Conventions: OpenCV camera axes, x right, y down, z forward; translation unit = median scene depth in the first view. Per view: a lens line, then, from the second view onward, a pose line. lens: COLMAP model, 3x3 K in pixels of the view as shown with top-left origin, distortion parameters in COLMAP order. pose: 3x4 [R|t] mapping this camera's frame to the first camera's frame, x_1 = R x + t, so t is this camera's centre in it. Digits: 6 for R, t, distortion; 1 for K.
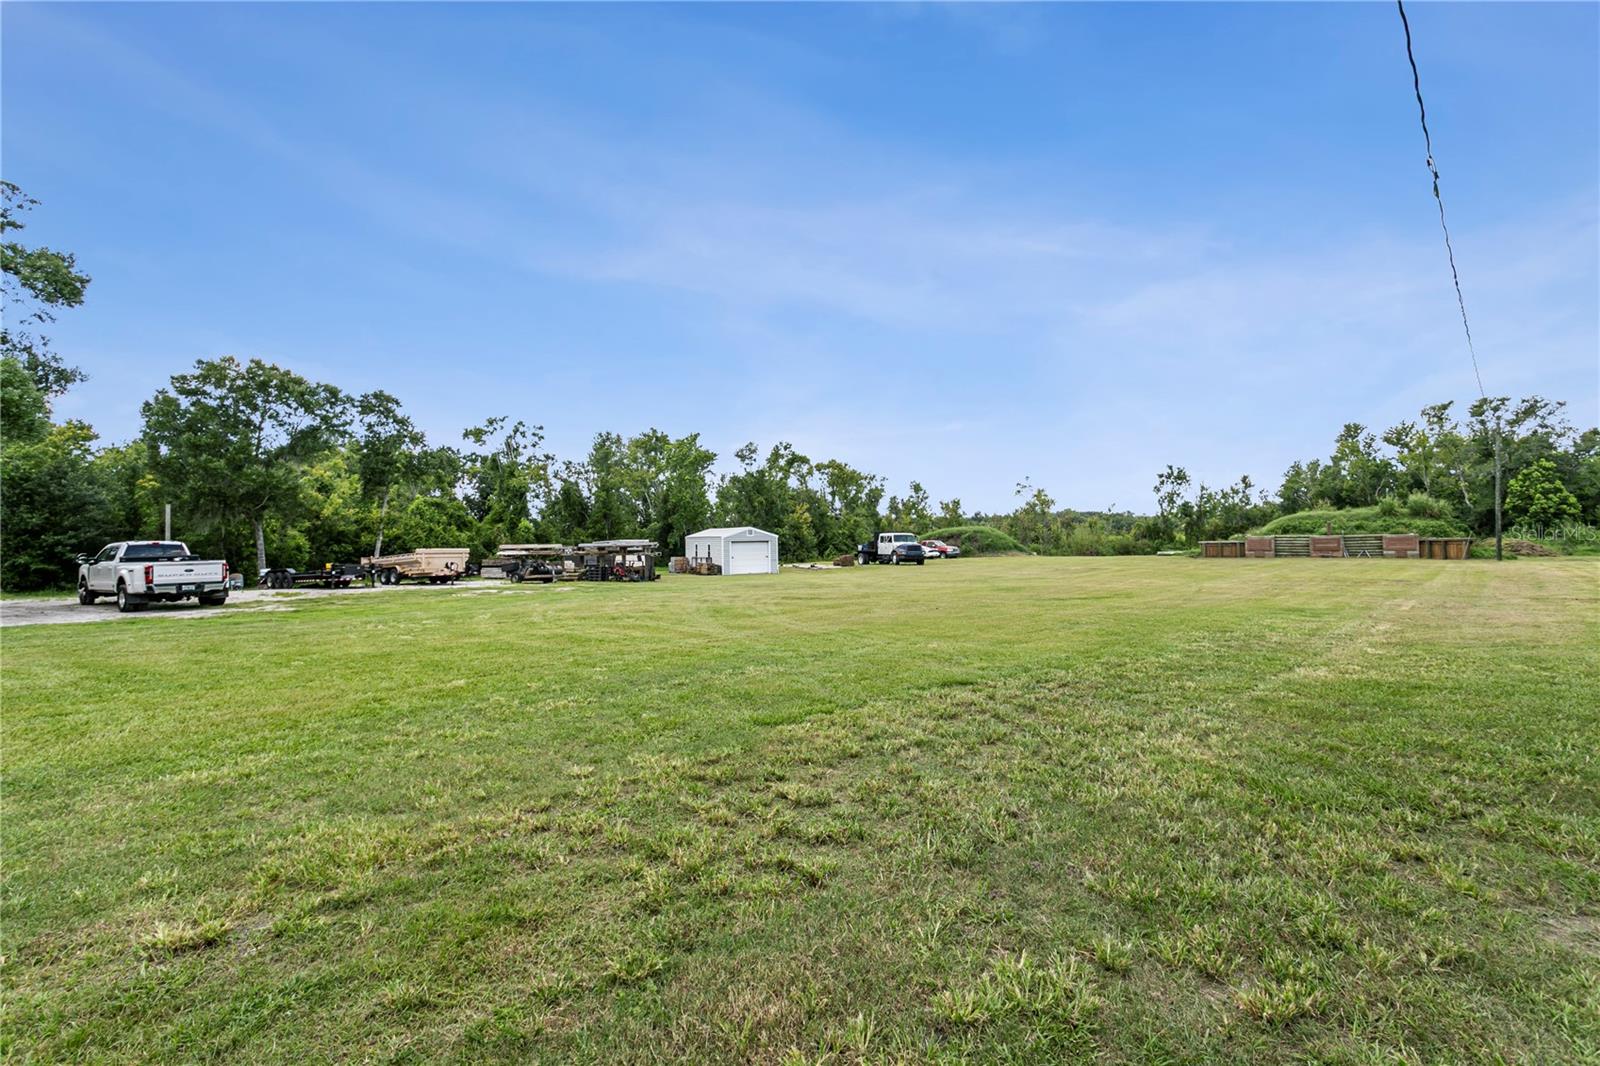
lens RADIAL K [[789.1, 0, 774.4], [0, 789.1, 532.1], [0, 0, 1]] dist [-0.001655, 0.000290]
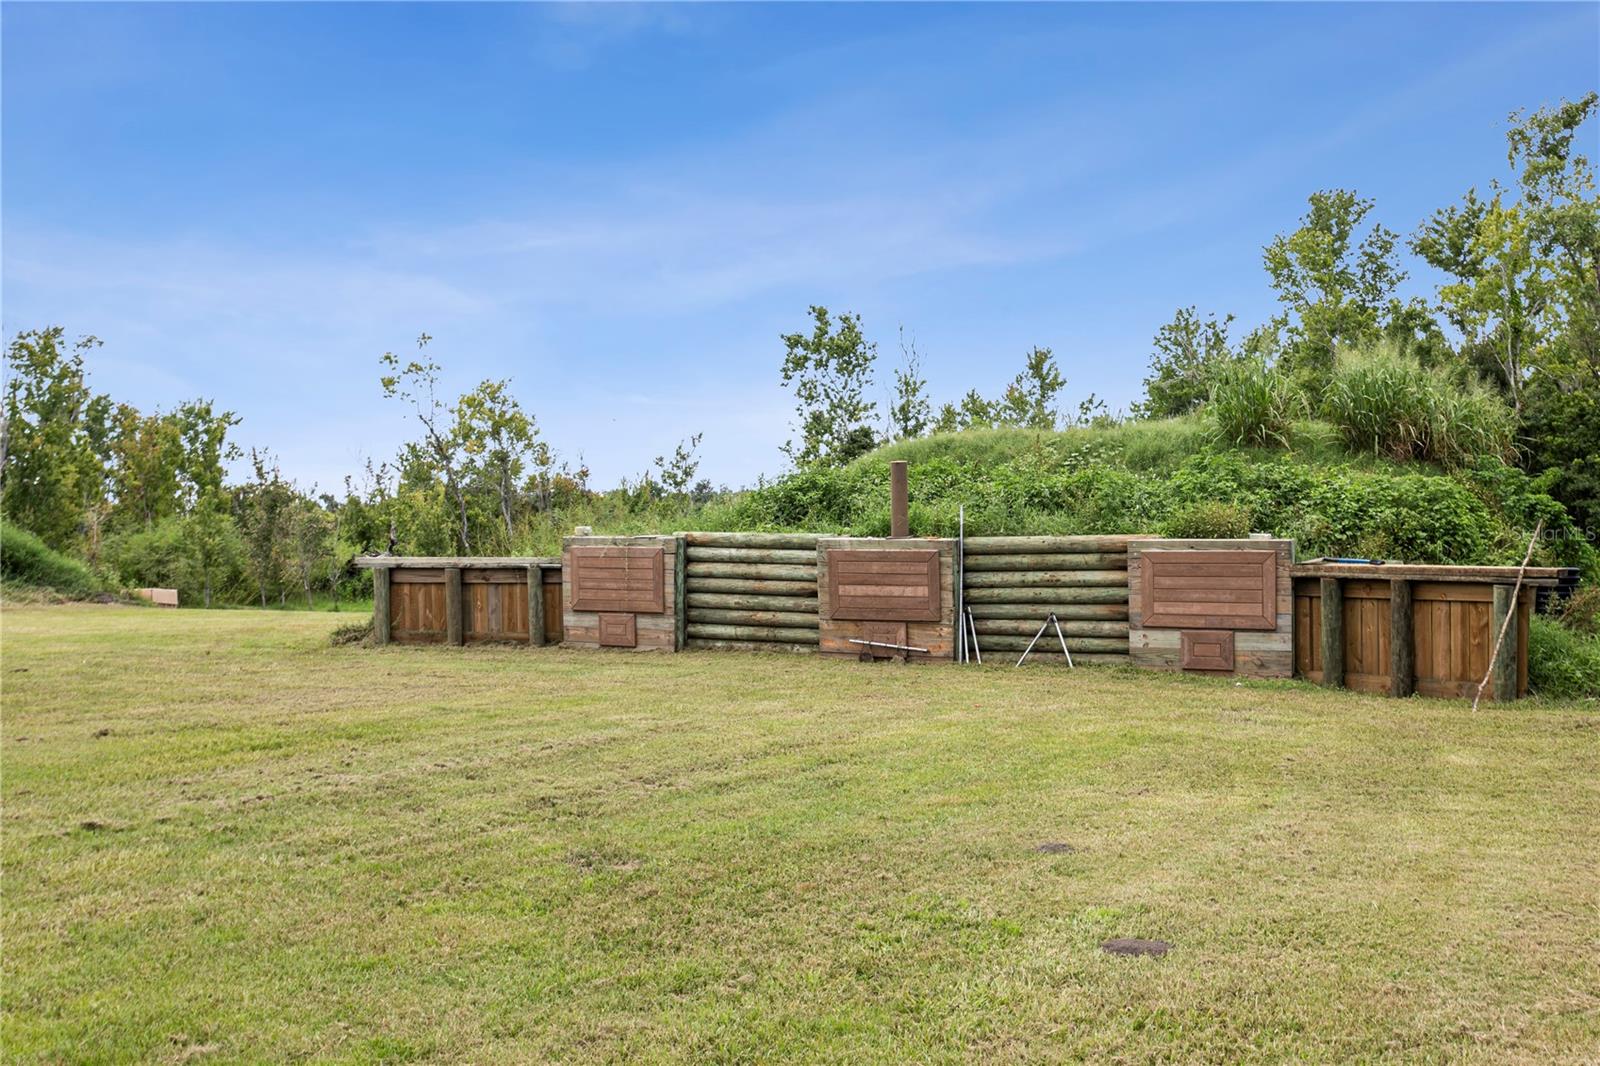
lens RADIAL K [[1806.4, 0, 800.0], [0, 1806.4, 533.0], [0, 0, 1]] dist [-0.010417, -0.020070]
pose [[0.963957, 0.025287, 0.264853, 0.423427], [-0.025947, 0.999663, -0.001007, 0.003230], [-0.264789, -0.005901, 0.964288, 0.452352]]
